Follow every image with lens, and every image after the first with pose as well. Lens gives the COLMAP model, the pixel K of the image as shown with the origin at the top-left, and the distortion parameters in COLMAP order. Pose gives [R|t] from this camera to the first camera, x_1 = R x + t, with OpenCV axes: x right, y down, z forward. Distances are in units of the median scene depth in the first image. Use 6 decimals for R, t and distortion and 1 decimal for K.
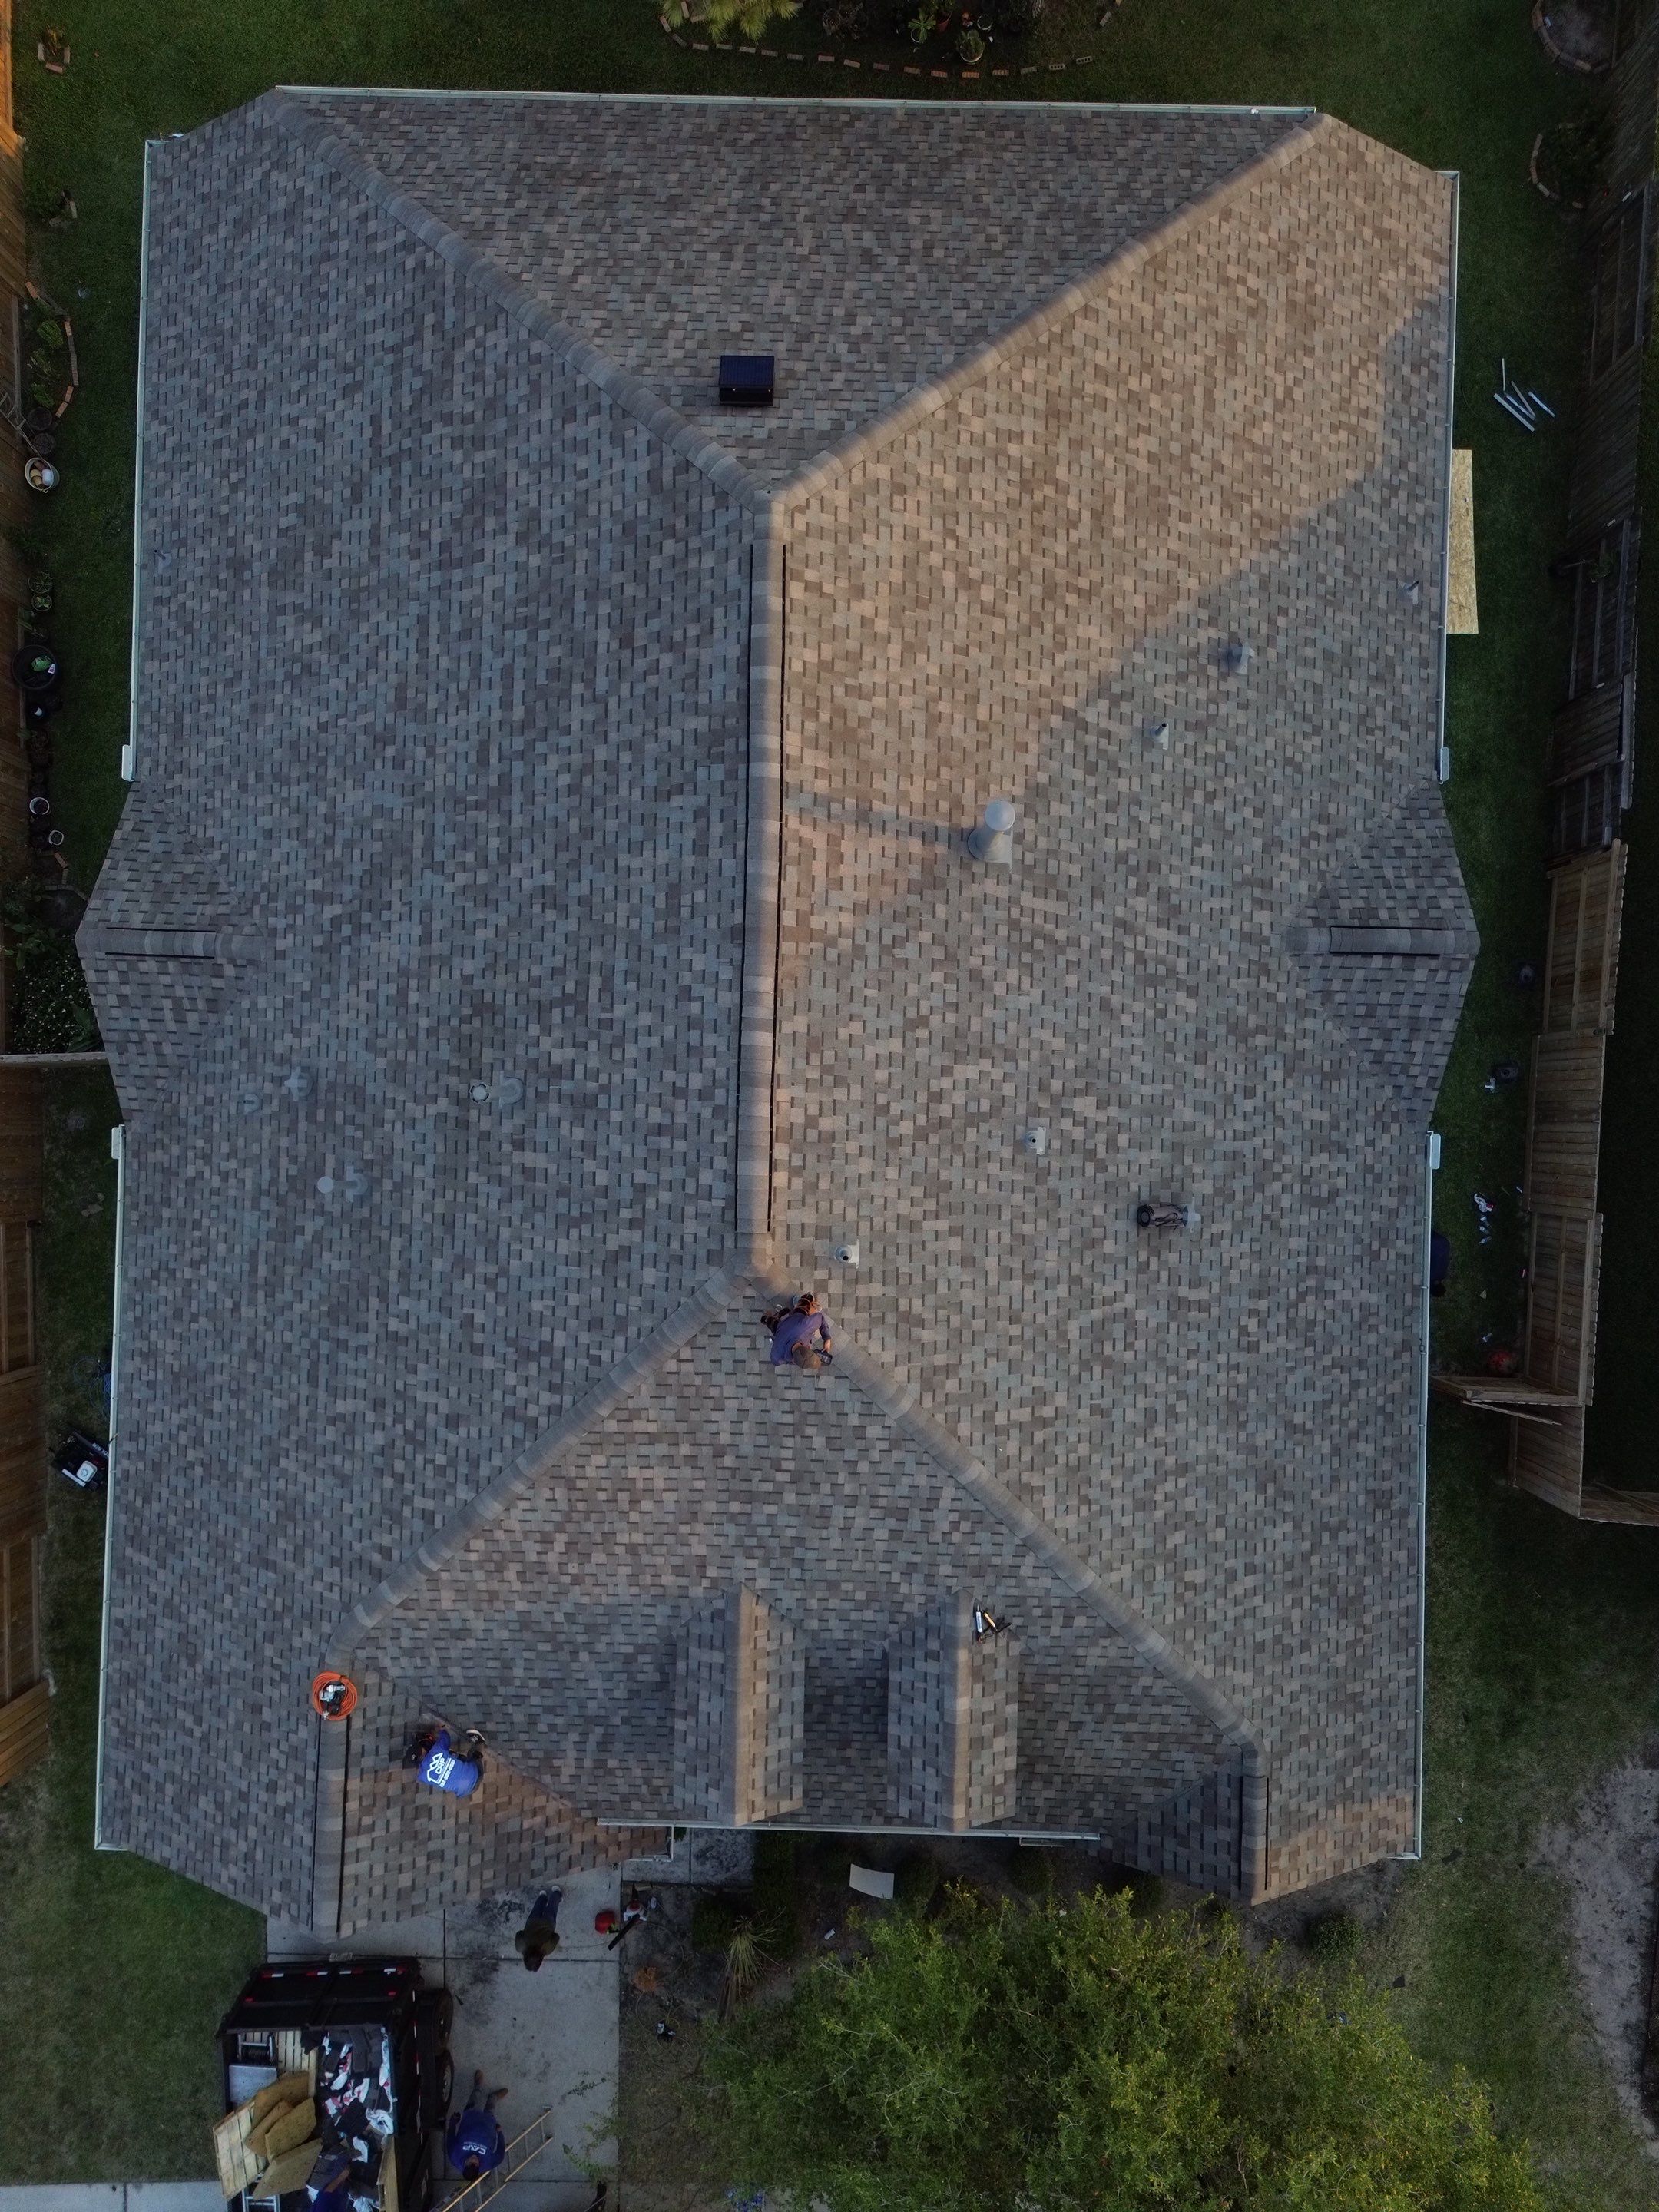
lens RADIAL K [[1551.8, 0, 825.8], [0, 1551.8, 1102.3], [0, 0, 1]] dist [0.076143, -0.069889]
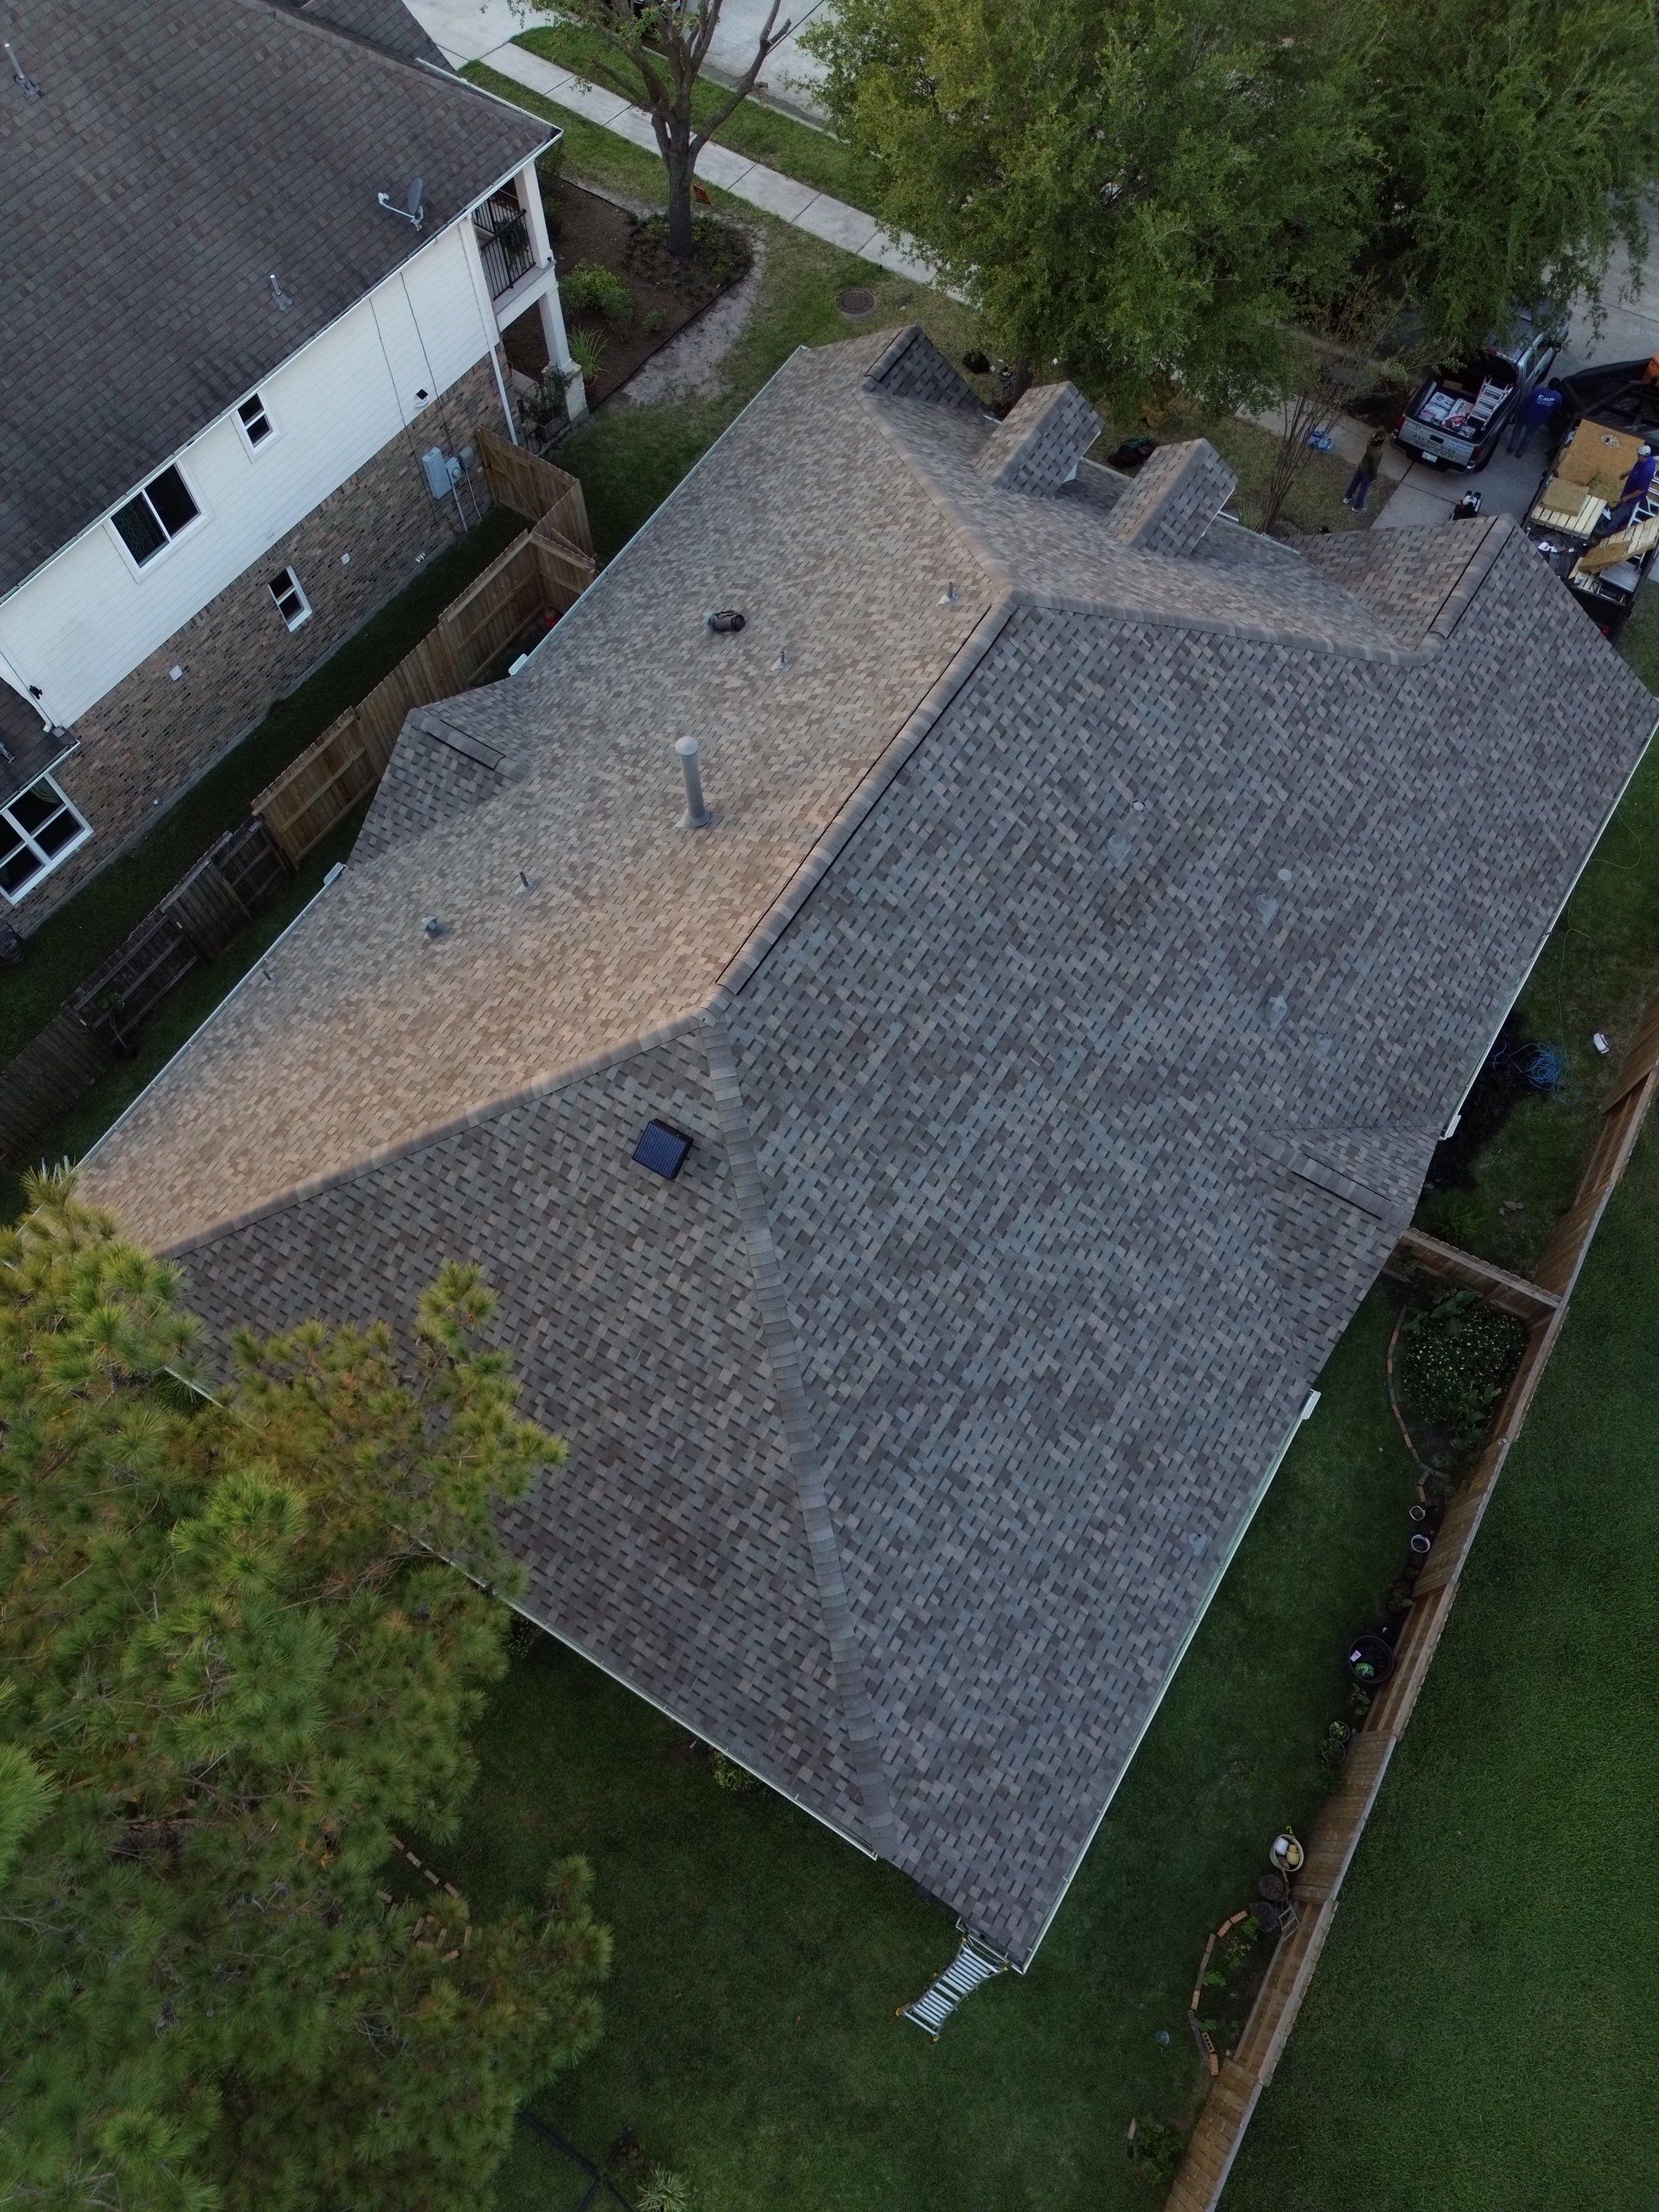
lens RADIAL K [[1551.8, 0, 817.9], [0, 1551.8, 1105.9], [0, 0, 1]] dist [0.076143, -0.069889]
pose [[-0.859292, -0.457611, 0.228493, -0.354614], [0.511254, -0.781871, 0.356788, -0.698233], [0.015382, 0.423403, 0.905811, -0.055558]]
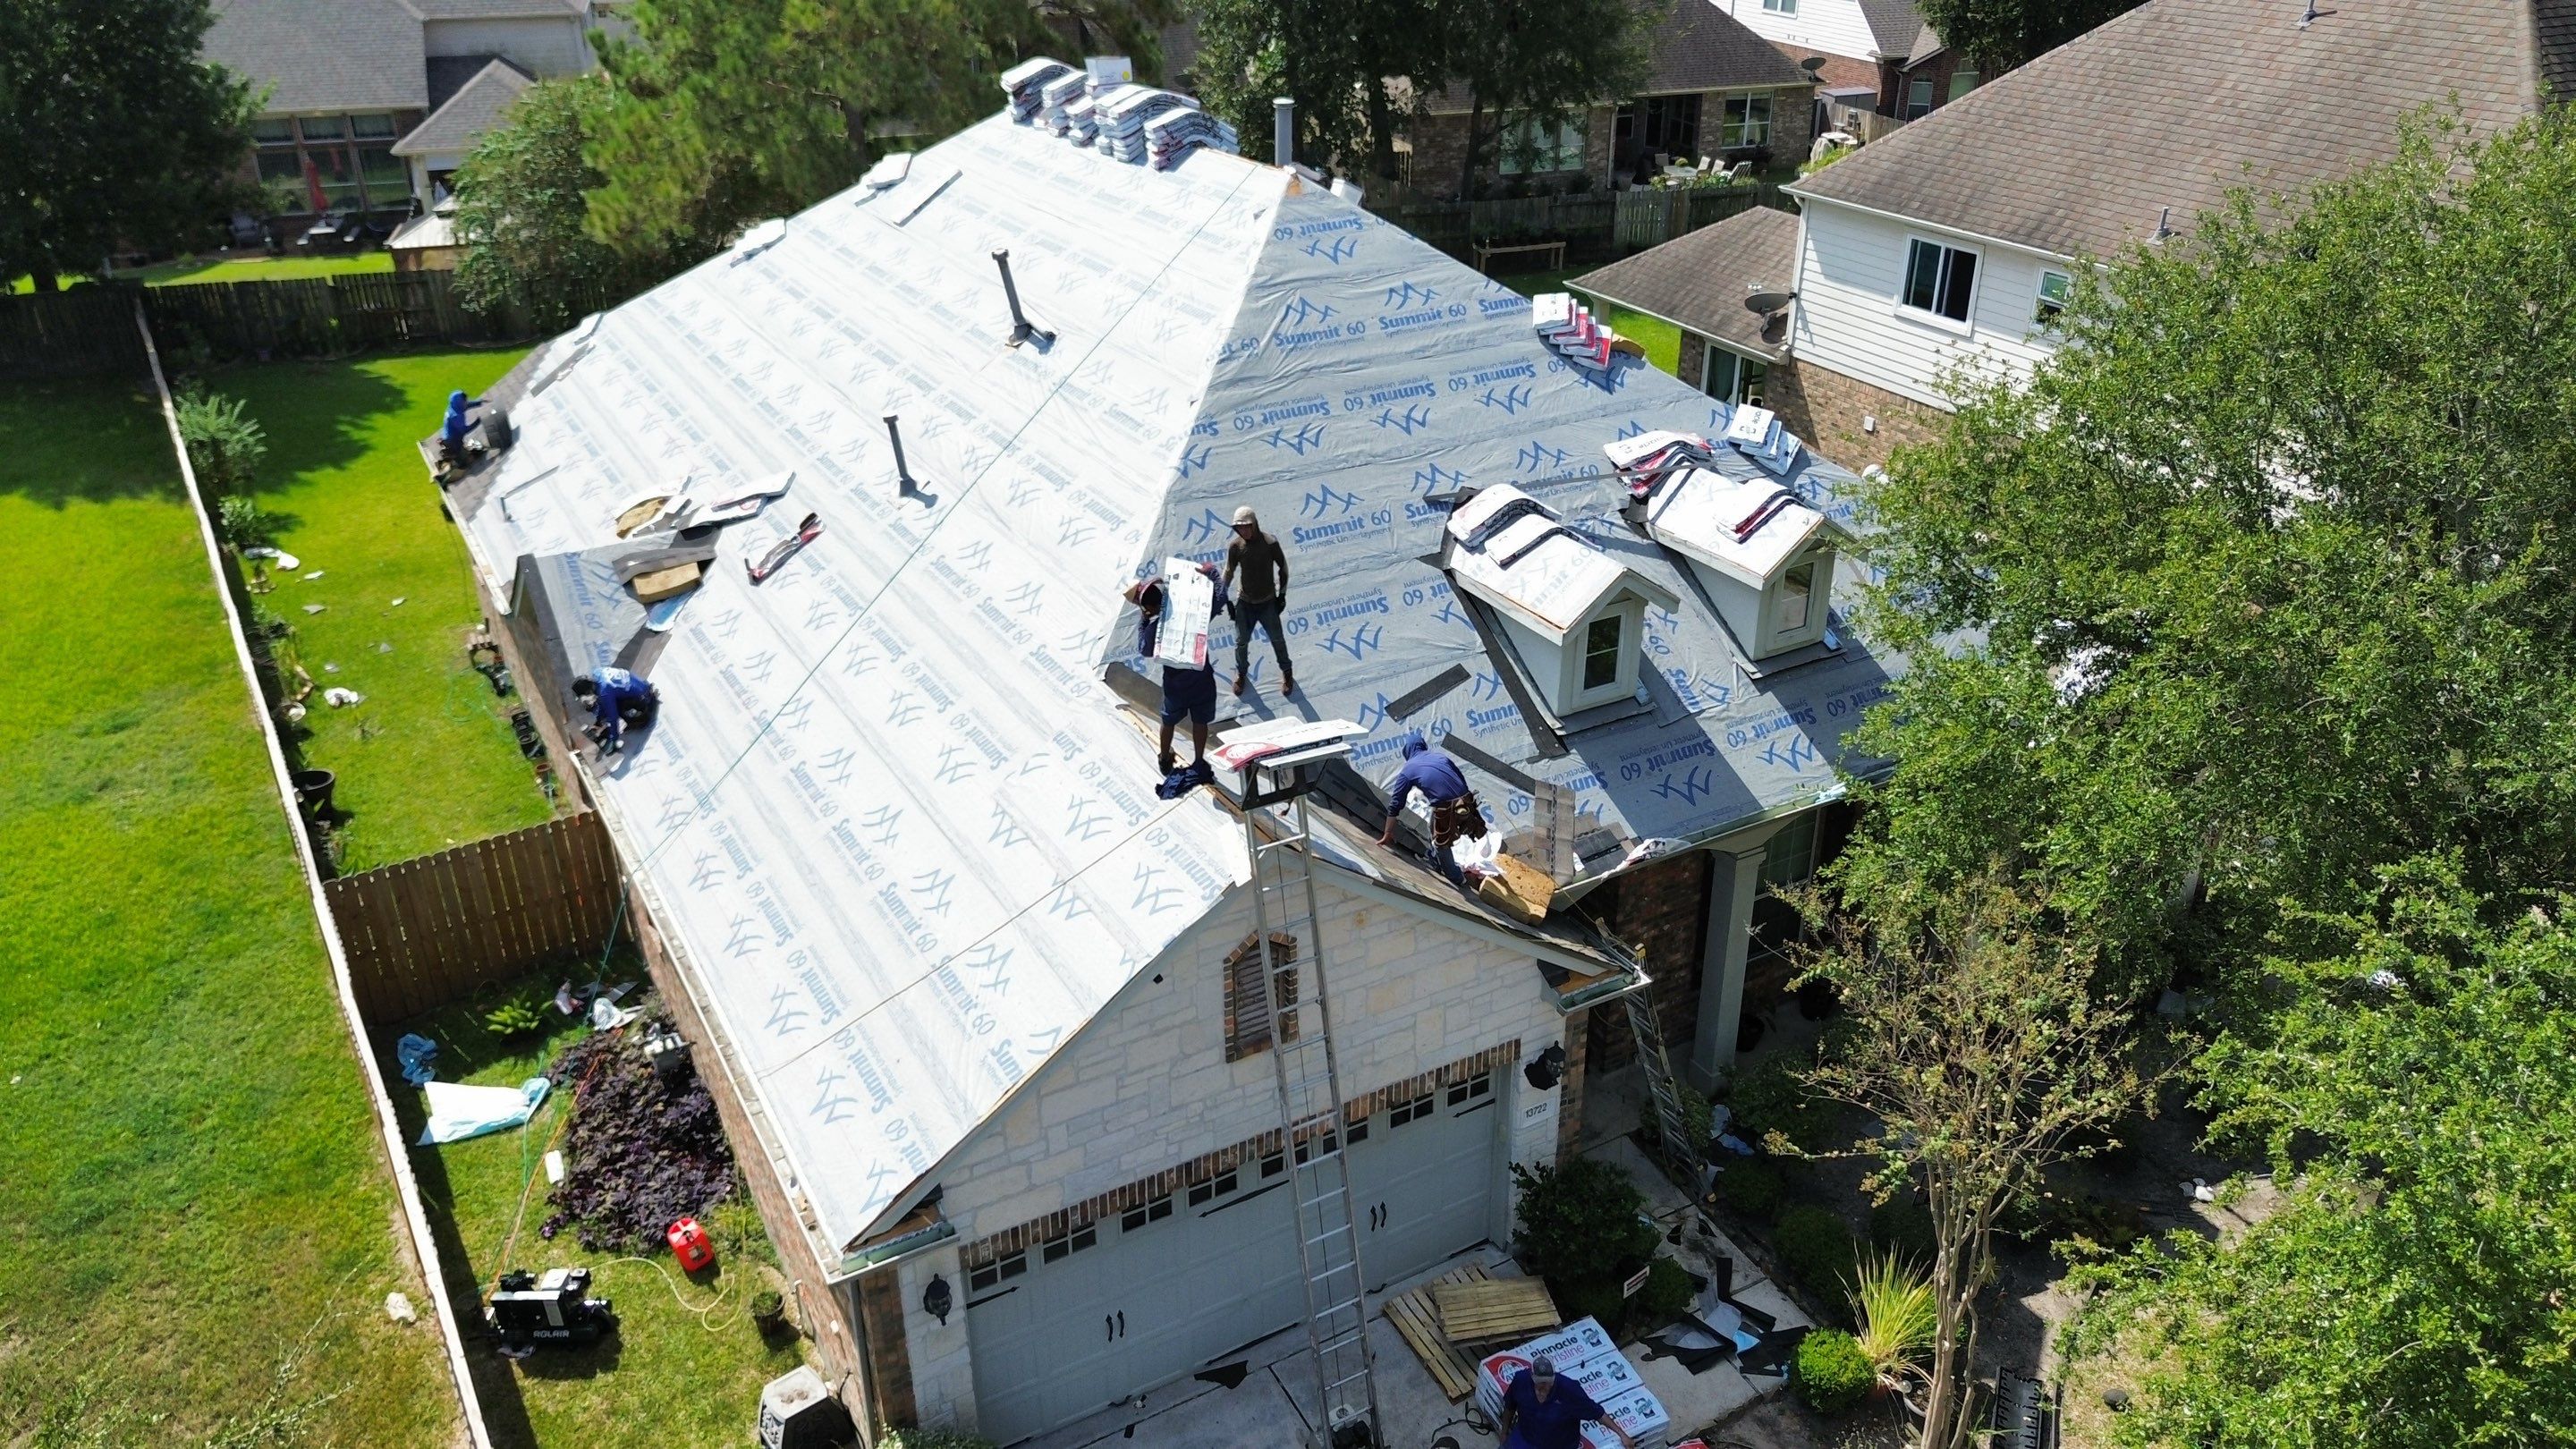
lens RADIAL K [[1841.6, 0, 1289.8], [0, 1841.6, 710.8], [0, 0, 1]] dist [0.076423, -0.077454]
pose [[0.854689, -0.228386, 0.466205, -0.668220], [0.519102, 0.386904, -0.762127, 1.112888], [-0.006318, 0.893390, 0.449238, 0.612103]]
